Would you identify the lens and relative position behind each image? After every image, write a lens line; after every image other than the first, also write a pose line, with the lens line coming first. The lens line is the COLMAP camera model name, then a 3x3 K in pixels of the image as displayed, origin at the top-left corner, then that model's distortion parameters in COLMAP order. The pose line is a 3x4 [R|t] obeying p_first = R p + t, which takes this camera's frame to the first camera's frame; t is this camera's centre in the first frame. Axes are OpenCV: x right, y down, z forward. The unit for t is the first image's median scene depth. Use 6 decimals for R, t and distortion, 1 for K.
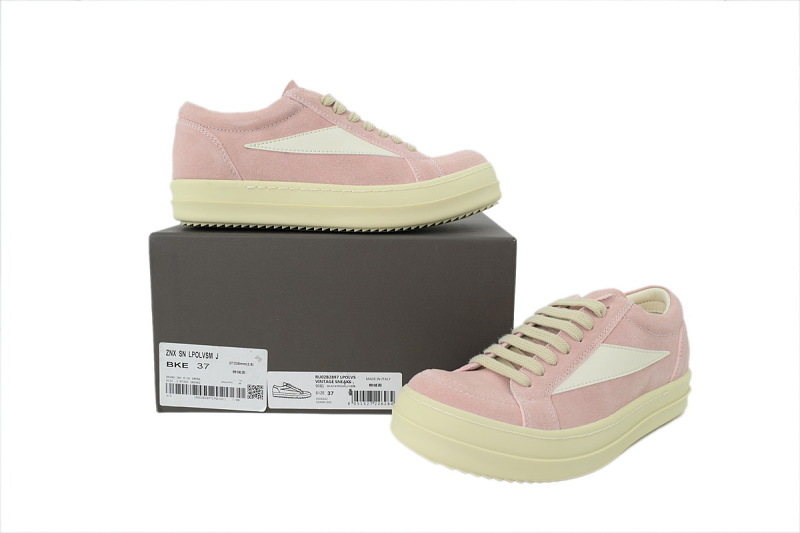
lens RADIAL K [[690.8, 0, 399.7], [0, 690.8, 271.6], [0, 0, 1]] dist [-0.018710, -0.008779]
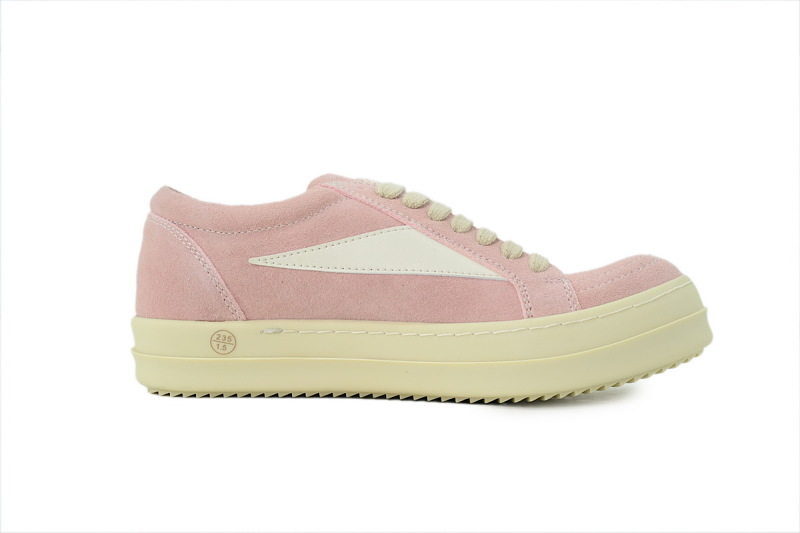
lens RADIAL K [[832.2, 0, 401.4], [0, 832.2, 266.7], [0, 0, 1]] dist [-0.003036, 0.000000]
pose [[0.999873, -0.015689, 0.002933, -0.104969], [0.015953, 0.976563, -0.214638, -0.019926], [0.000504, 0.214658, 0.976689, 0.302929]]
